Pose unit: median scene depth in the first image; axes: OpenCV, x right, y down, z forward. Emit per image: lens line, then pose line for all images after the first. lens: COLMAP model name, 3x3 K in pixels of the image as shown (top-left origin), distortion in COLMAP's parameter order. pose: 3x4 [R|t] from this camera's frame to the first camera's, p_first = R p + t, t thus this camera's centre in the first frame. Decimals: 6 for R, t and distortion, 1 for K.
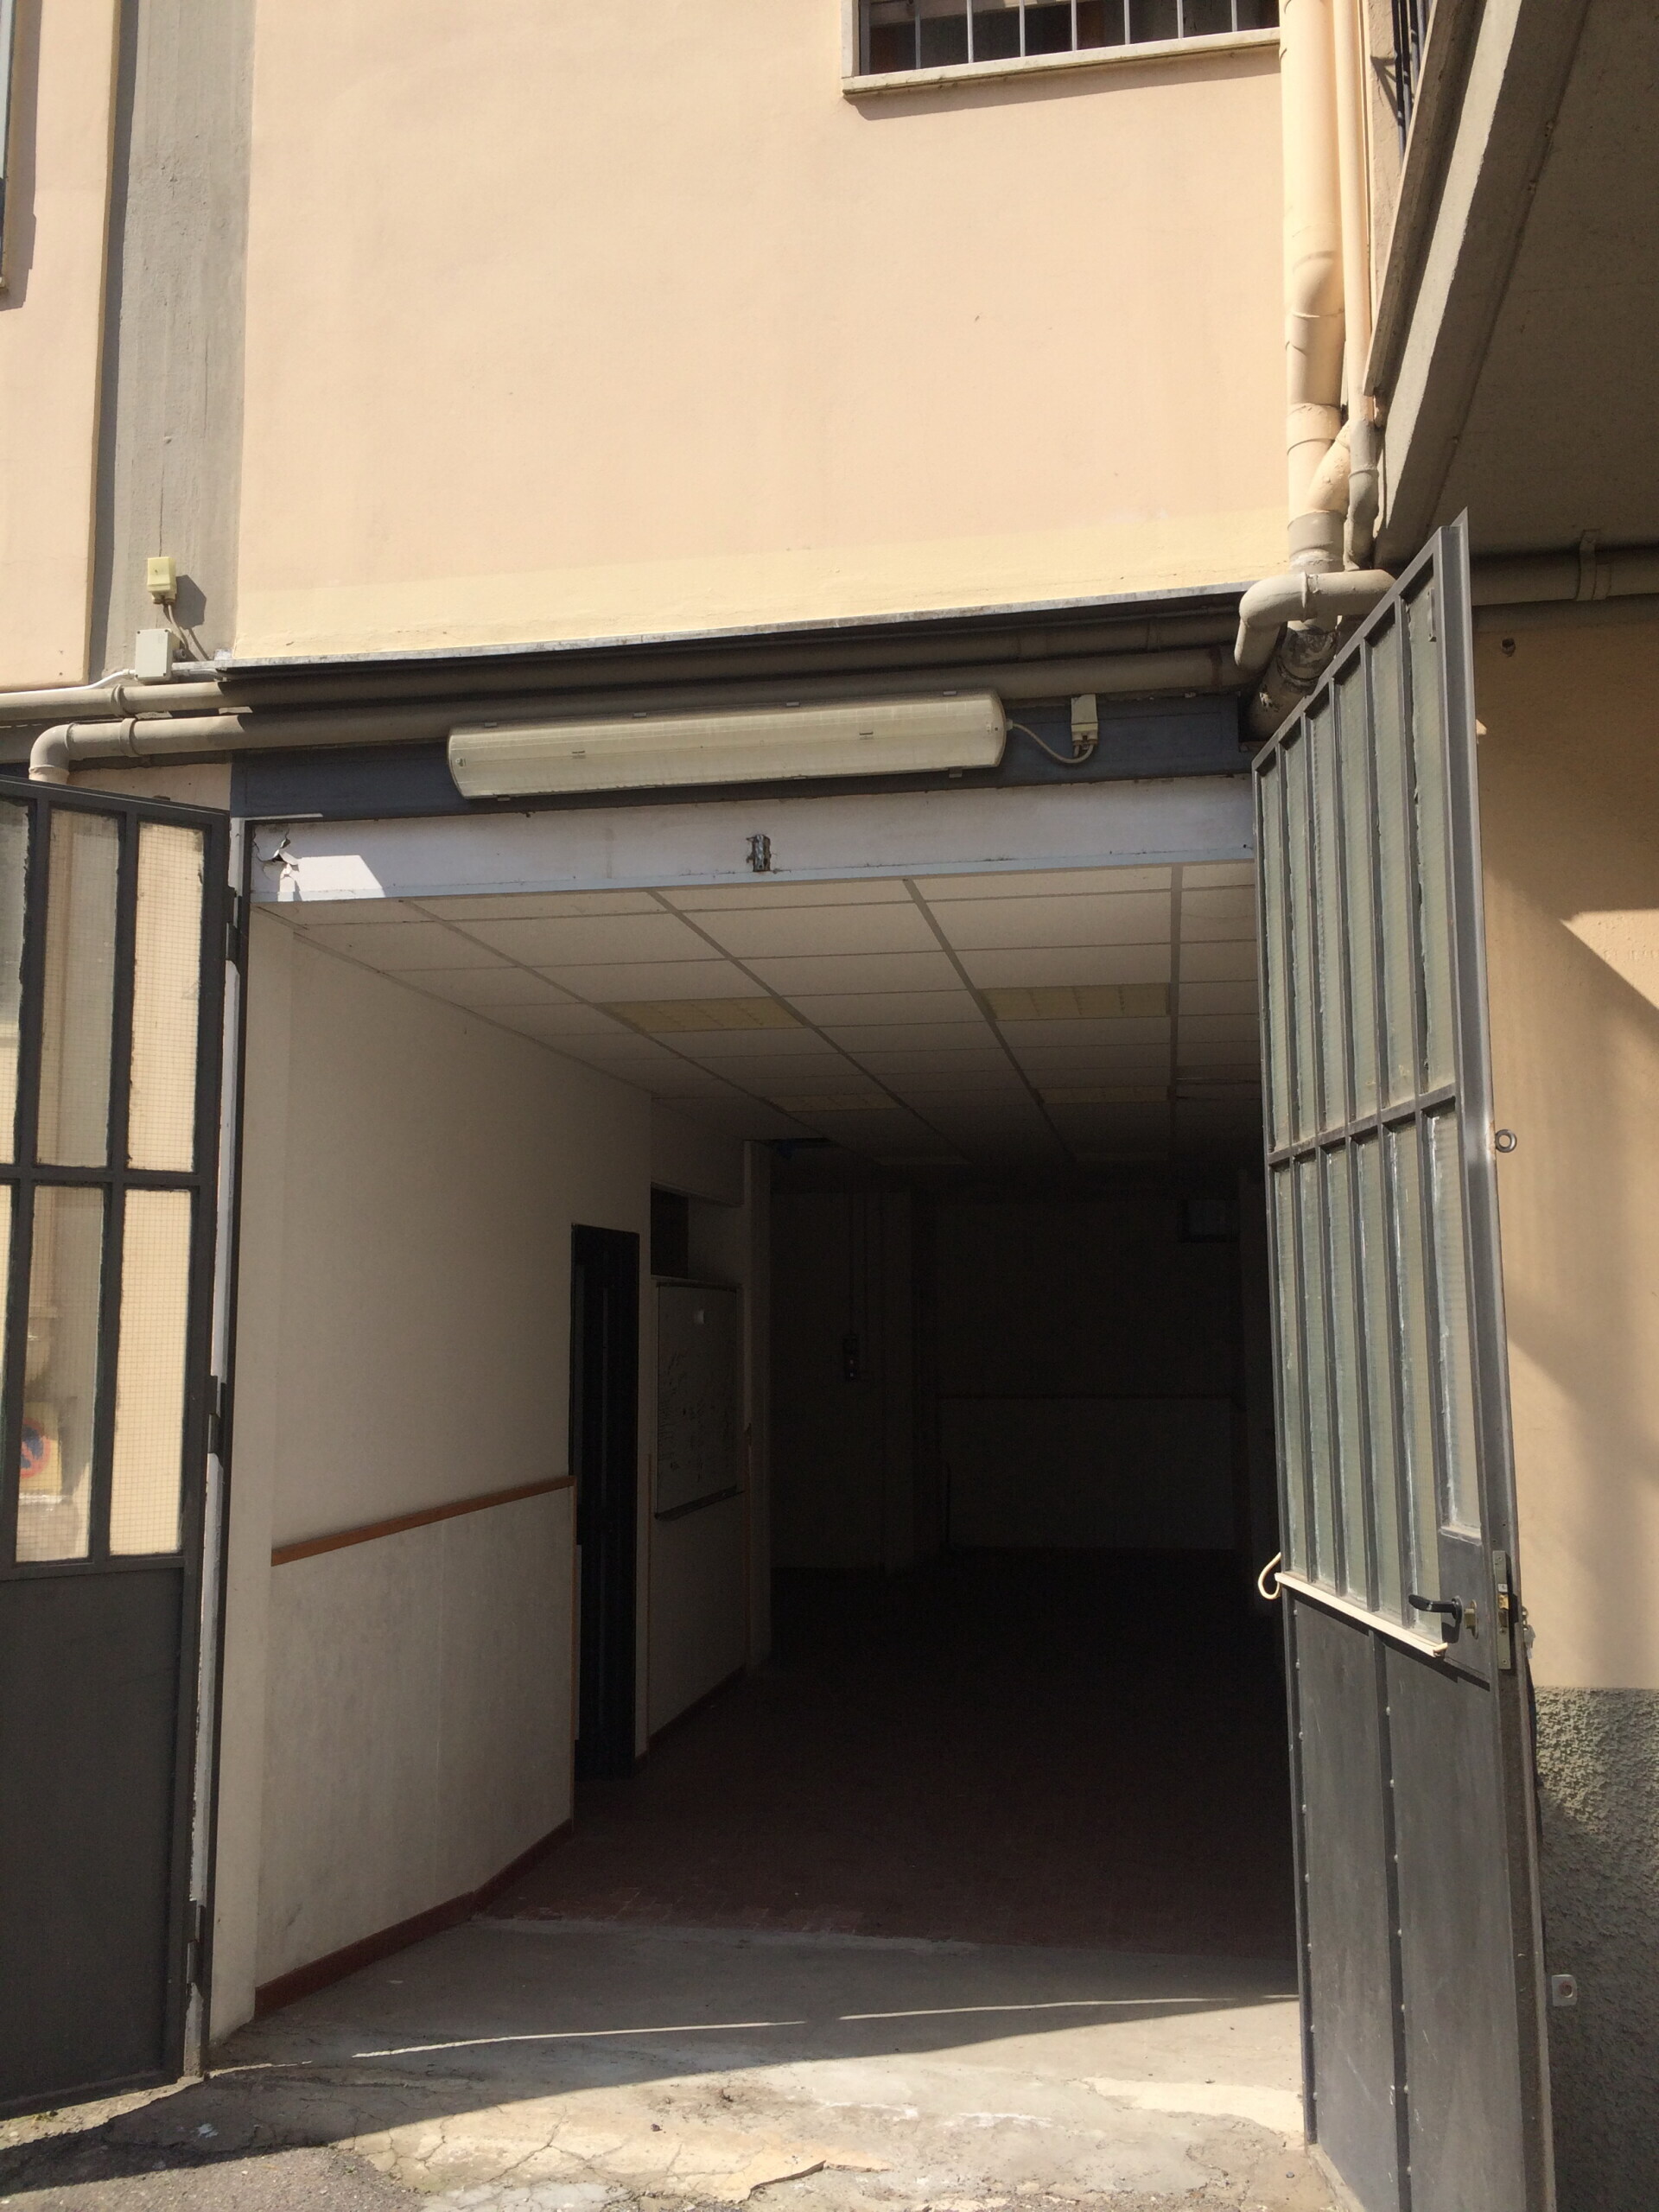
lens RADIAL K [[1861.4, 0, 827.2], [0, 1861.4, 1084.3], [0, 0, 1]] dist [0.078751, -0.115861]
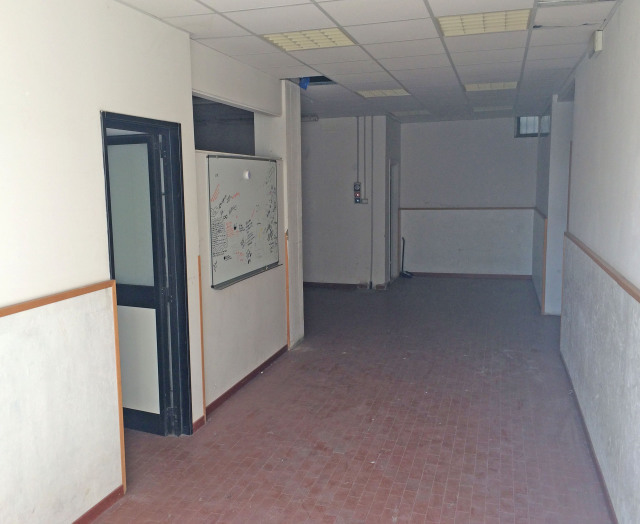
lens RADIAL K [[613.9, 0, 320.0], [0, 613.9, 262.0], [0, 0, 1]] dist [0.160889, 0.001276]
pose [[0.994299, 0.007614, -0.106358, 0.131139], [0.020590, 0.964965, 0.261568, 0.098383], [0.104623, -0.262267, 0.959307, 0.801753]]
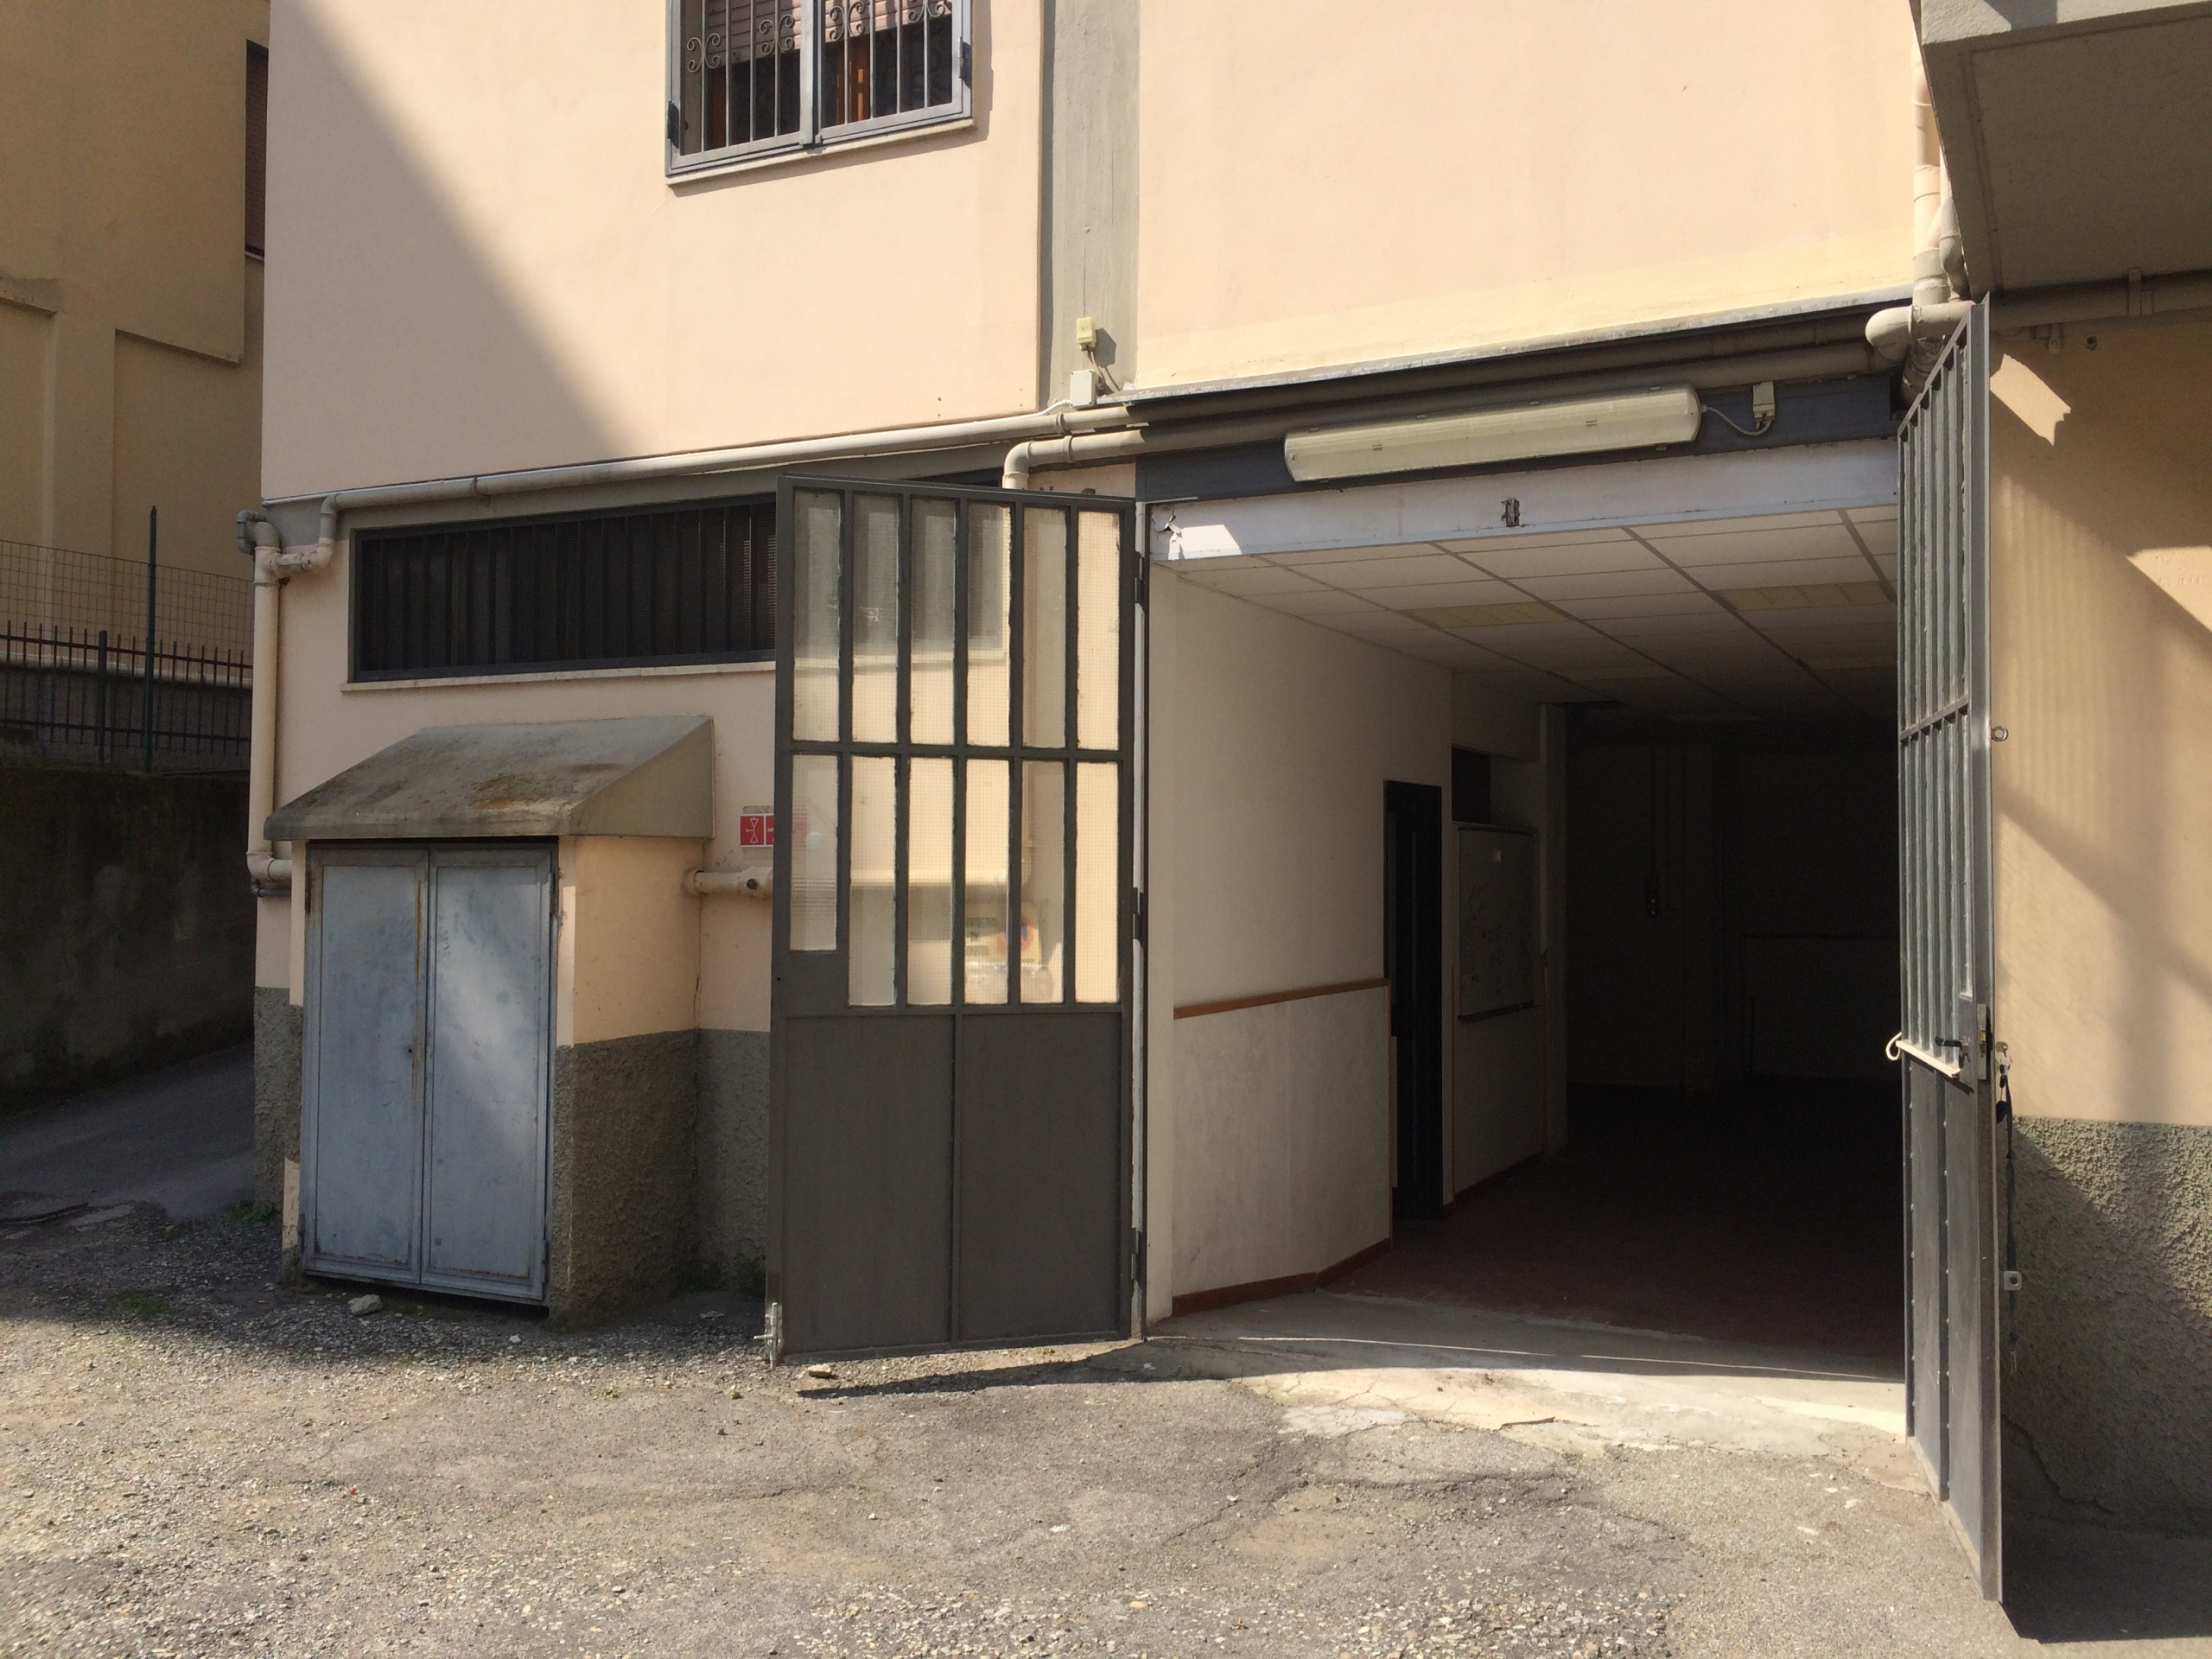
lens RADIAL K [[1937.7, 0, 1106.0], [0, 1937.7, 829.5], [0, 0, 1]] dist [0.079232, -0.007375]
pose [[0.958265, 0.005167, -0.285834, 0.088568], [0.025373, 0.994354, 0.103038, -0.048952], [0.284753, -0.105990, 0.952723, -0.463790]]
